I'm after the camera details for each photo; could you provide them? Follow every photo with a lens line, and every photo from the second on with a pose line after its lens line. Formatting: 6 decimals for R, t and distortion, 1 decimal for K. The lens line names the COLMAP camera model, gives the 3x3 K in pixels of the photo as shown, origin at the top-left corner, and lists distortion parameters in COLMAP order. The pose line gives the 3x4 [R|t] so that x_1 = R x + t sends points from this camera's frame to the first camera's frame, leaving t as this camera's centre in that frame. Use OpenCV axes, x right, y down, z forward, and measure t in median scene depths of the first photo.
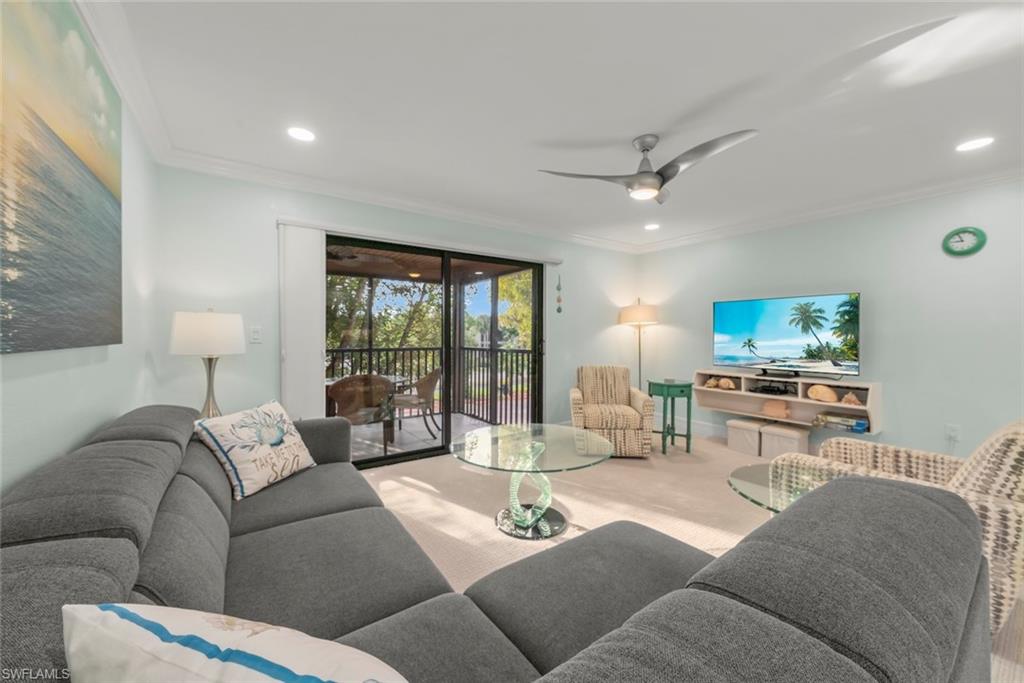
lens RADIAL K [[383.5, 0, 514.4], [0, 383.5, 336.9], [0, 0, 1]] dist [0.000421, 0.000145]
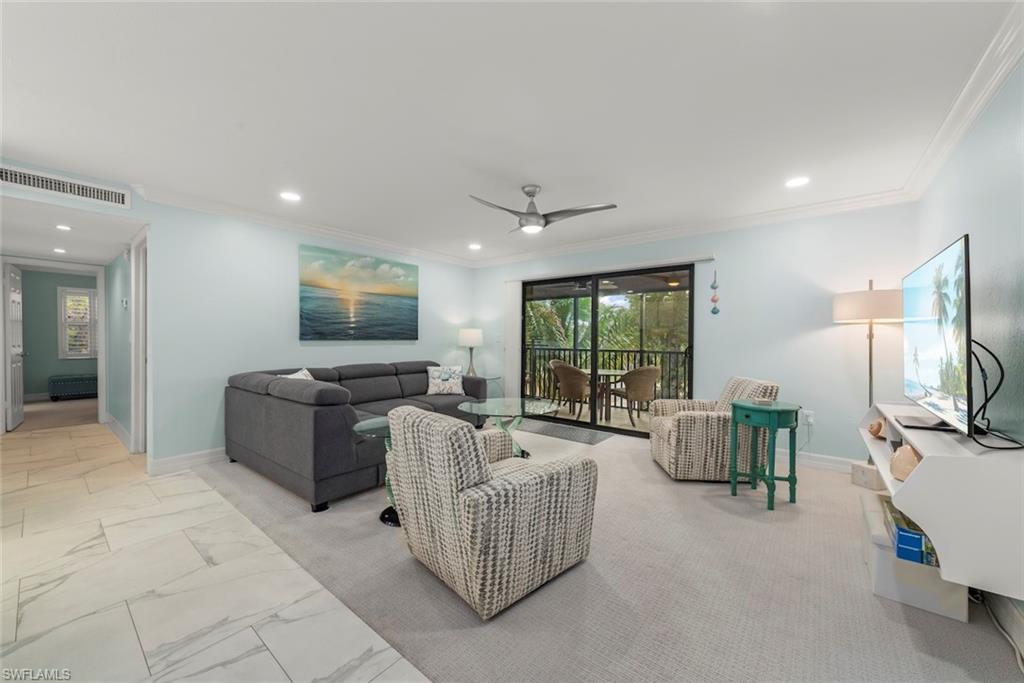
lens RADIAL K [[381.6, 0, 511.5], [0, 381.6, 343.1], [0, 0, 1]] dist [-0.002536, 0.000088]
pose [[0.280191, 0.010774, -0.959884, 1.041720], [-0.013254, 0.999885, 0.007354, 0.004411], [0.959853, 0.010662, 0.280302, 0.382404]]
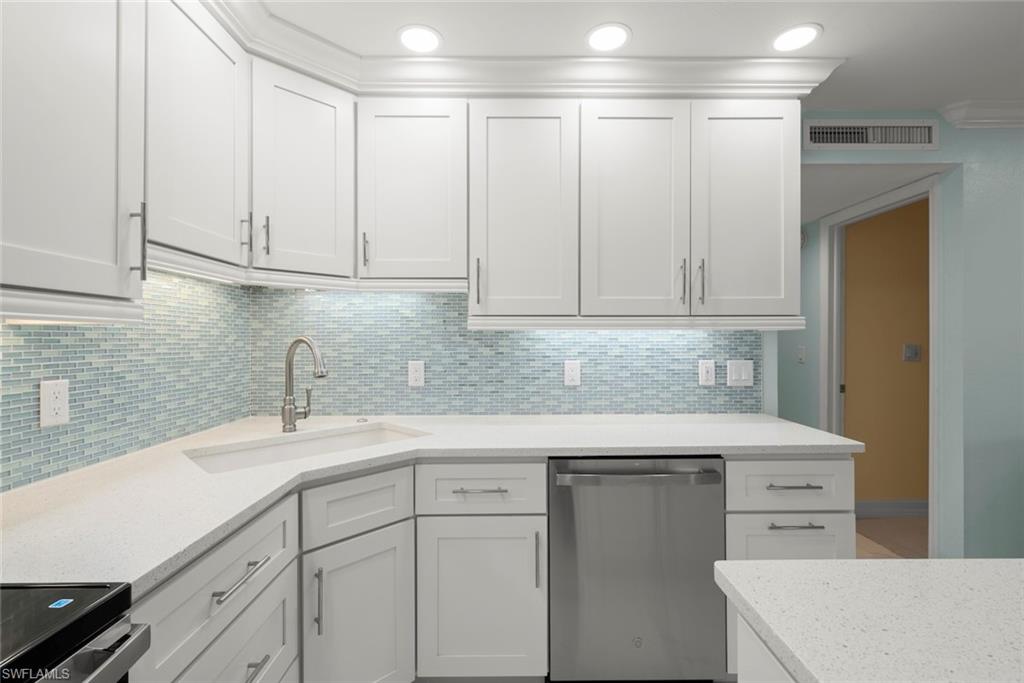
lens RADIAL K [[466.5, 0, 511.0], [0, 466.5, 337.9], [0, 0, 1]] dist [-0.000322, -0.000025]
pose [[-0.566654, -0.002598, -0.823952, 0.829102], [-0.008418, 0.999961, 0.002636, -0.019327], [0.823913, 0.008429, -0.566654, -0.314546]]
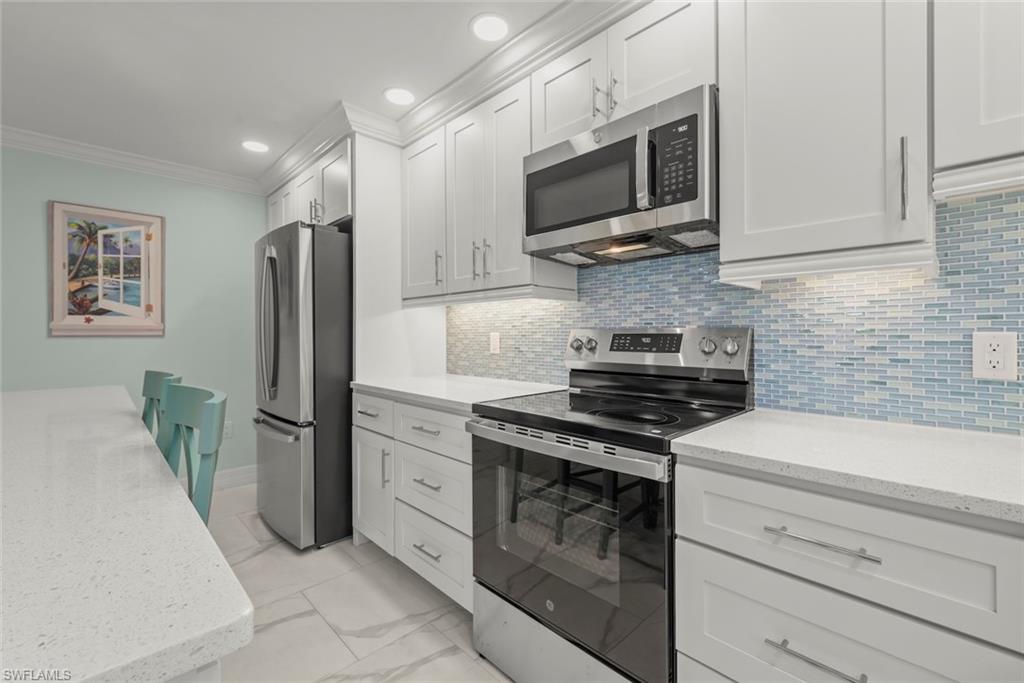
lens RADIAL K [[436.6, 0, 512.5], [0, 436.6, 330.1], [0, 0, 1]] dist [0.001504, 0.000288]
pose [[-0.154844, 0.003863, 0.987931, 0.480231], [0.013238, 0.999911, -0.001835, 0.011154], [-0.987850, 0.012794, -0.154881, -0.408142]]
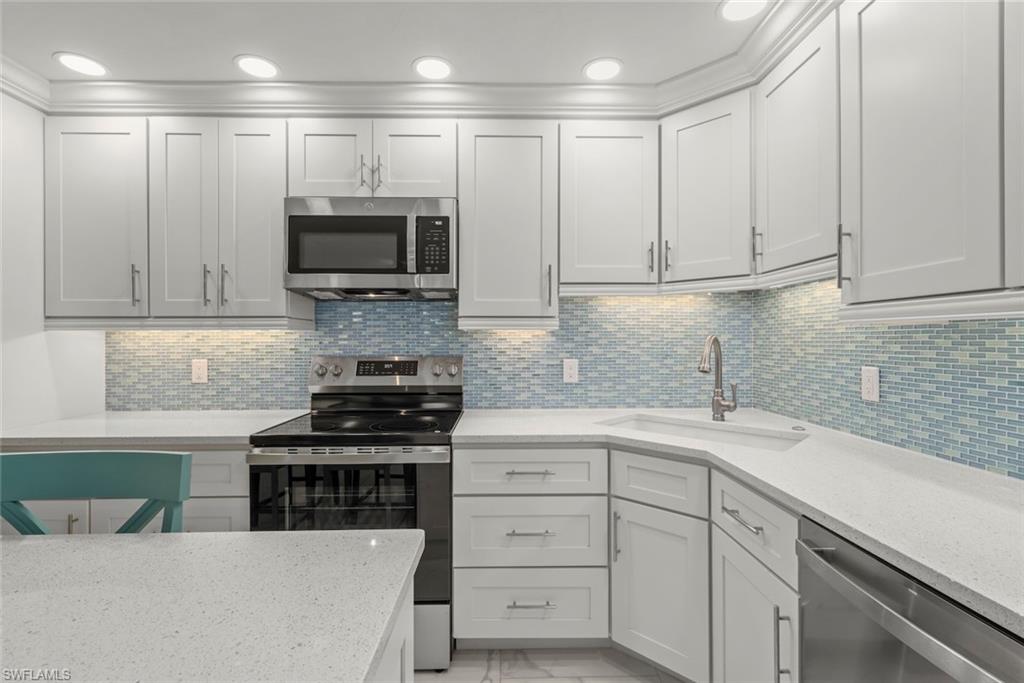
lens RADIAL K [[468.8, 0, 510.6], [0, 468.8, 338.9], [0, 0, 1]] dist [0.001609, 0.000196]
pose [[-0.828293, -0.000996, 0.560294, 0.425419], [0.004890, 0.999947, 0.009005, -0.019740], [-0.560273, 0.010199, -0.828245, -0.181542]]
